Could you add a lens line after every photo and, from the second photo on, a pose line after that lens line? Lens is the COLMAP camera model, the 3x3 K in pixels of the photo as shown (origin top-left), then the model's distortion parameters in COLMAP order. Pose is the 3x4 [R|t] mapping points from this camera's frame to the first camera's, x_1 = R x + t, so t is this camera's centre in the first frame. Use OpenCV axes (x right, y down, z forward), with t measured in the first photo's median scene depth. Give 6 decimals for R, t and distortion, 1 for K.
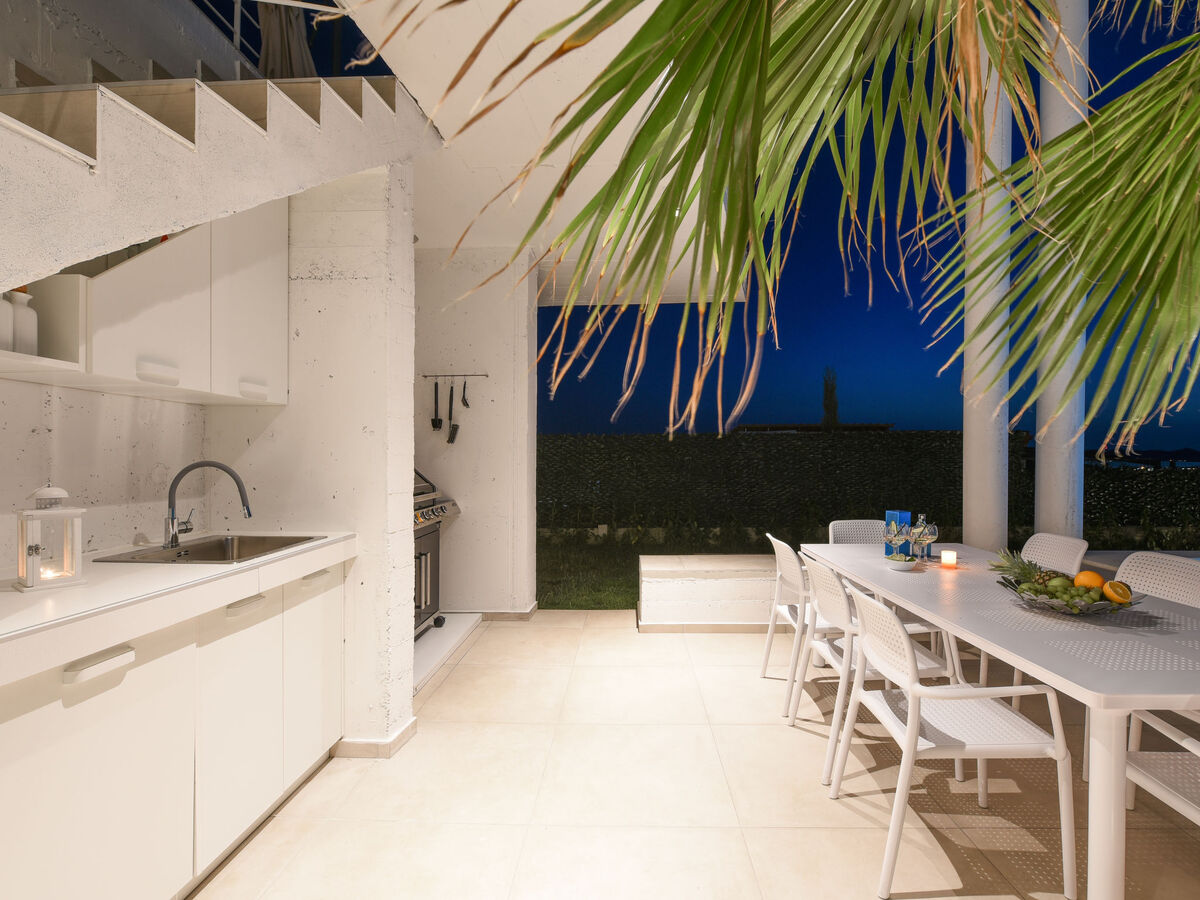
lens RADIAL K [[503.5, 0, 601.8], [0, 503.5, 418.5], [0, 0, 1]] dist [-0.063783, 0.000420]
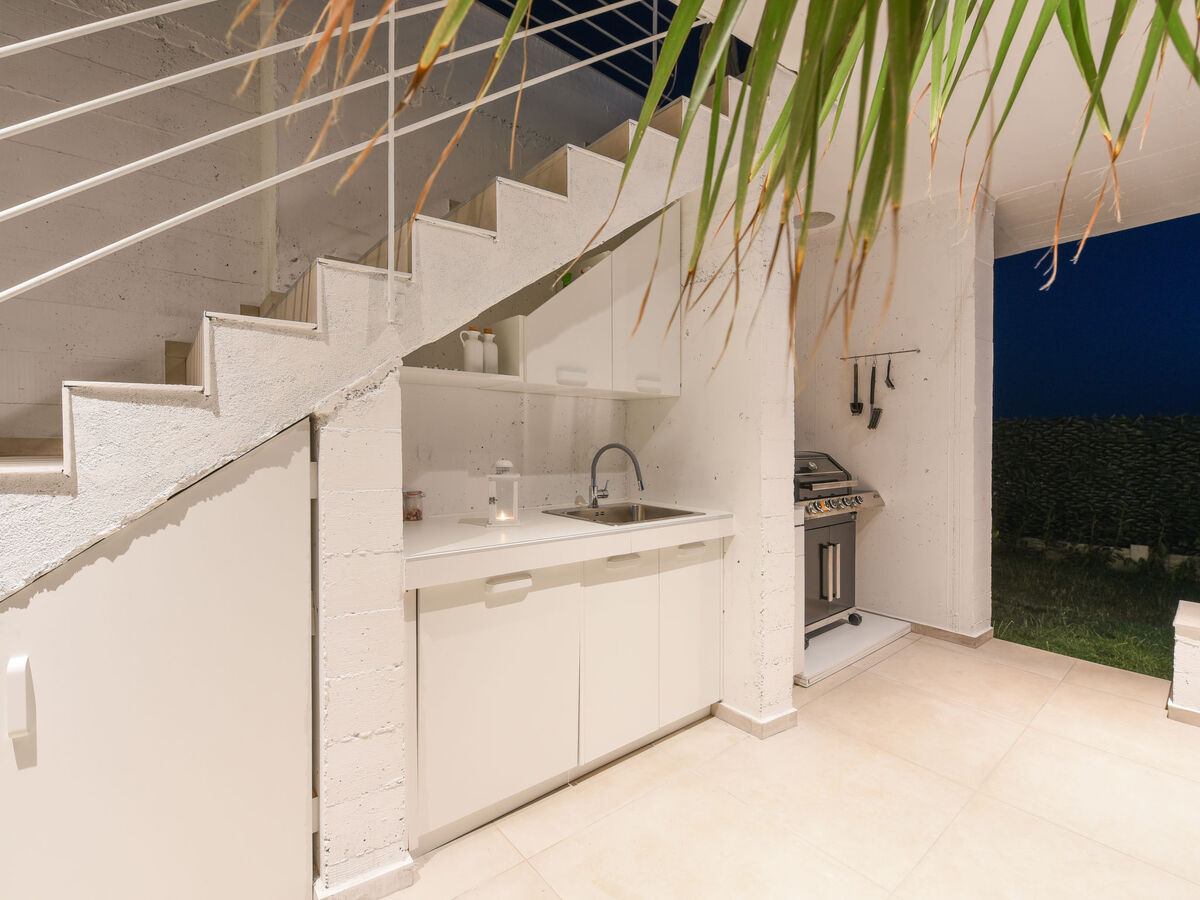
lens RADIAL K [[479.4, 0, 600.8], [0, 479.4, 425.5], [0, 0, 1]] dist [-0.032882, -0.000412]
pose [[0.628806, -0.012562, -0.777461, 0.138007], [0.043127, 0.998894, 0.018740, 0.013174], [0.776365, -0.045313, 0.628652, 0.158260]]
